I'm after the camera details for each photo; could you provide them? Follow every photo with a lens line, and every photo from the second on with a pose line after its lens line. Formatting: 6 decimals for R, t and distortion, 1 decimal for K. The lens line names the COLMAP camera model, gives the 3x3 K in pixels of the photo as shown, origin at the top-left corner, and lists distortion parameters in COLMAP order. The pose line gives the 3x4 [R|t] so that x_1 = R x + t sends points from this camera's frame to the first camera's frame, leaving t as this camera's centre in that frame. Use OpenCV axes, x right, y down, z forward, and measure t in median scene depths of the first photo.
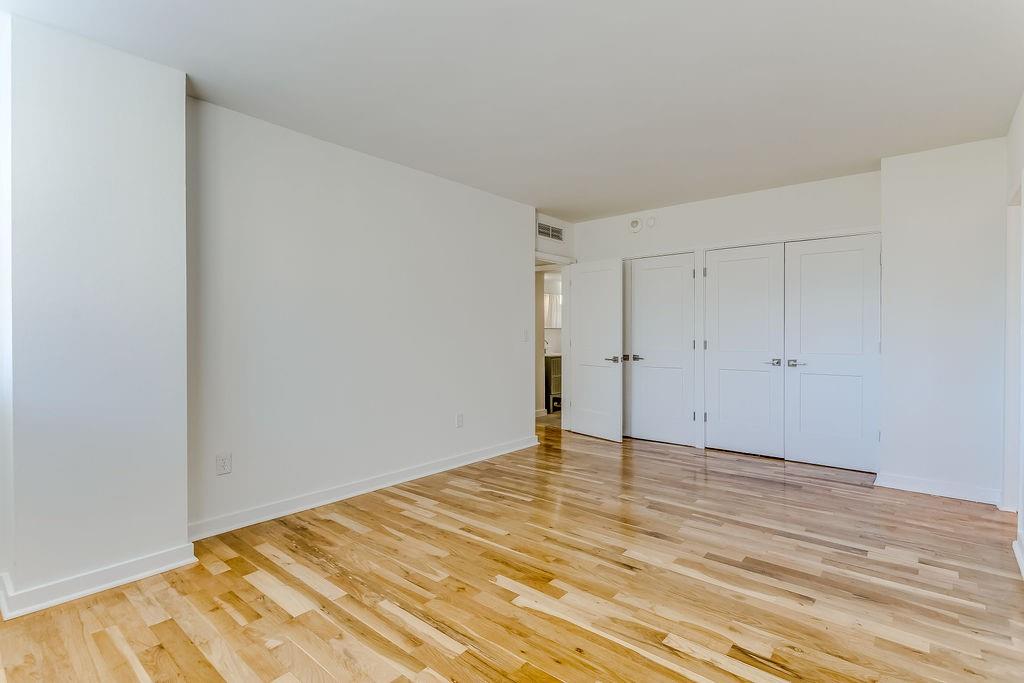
lens RADIAL K [[485.8, 0, 513.8], [0, 485.8, 338.5], [0, 0, 1]] dist [0.010705, -0.006429]
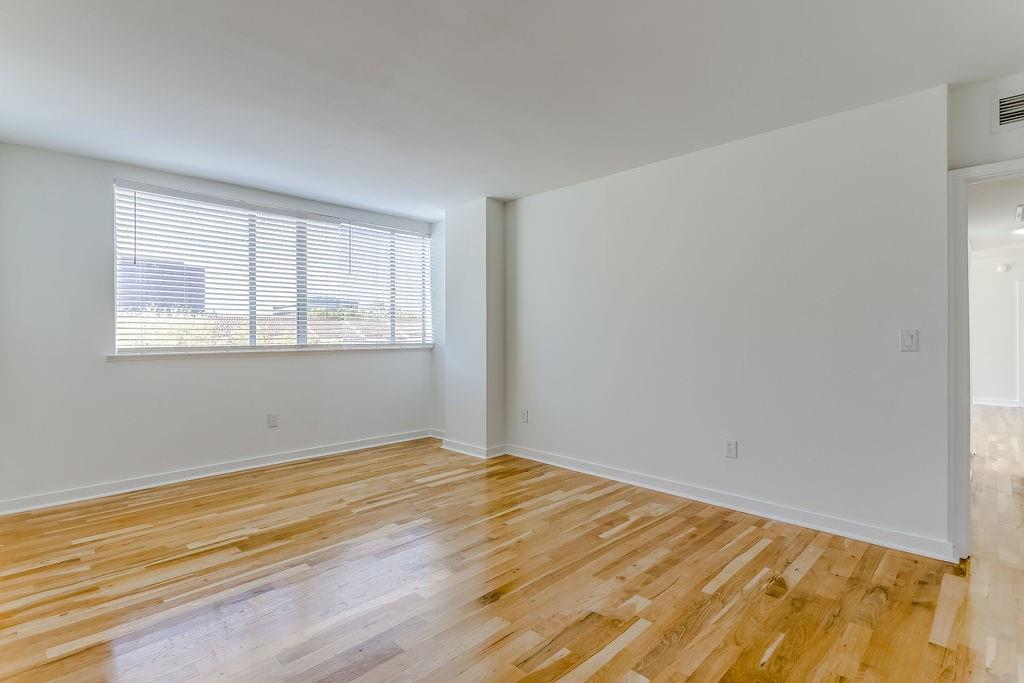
lens RADIAL K [[485.8, 0, 504.5], [0, 485.8, 334.0], [0, 0, 1]] dist [0.010705, -0.006429]
pose [[-0.074051, -0.003077, -0.997250, 0.880435], [-0.007637, 0.999968, -0.002518, -0.012966], [0.997225, 0.007429, -0.074072, 0.890342]]
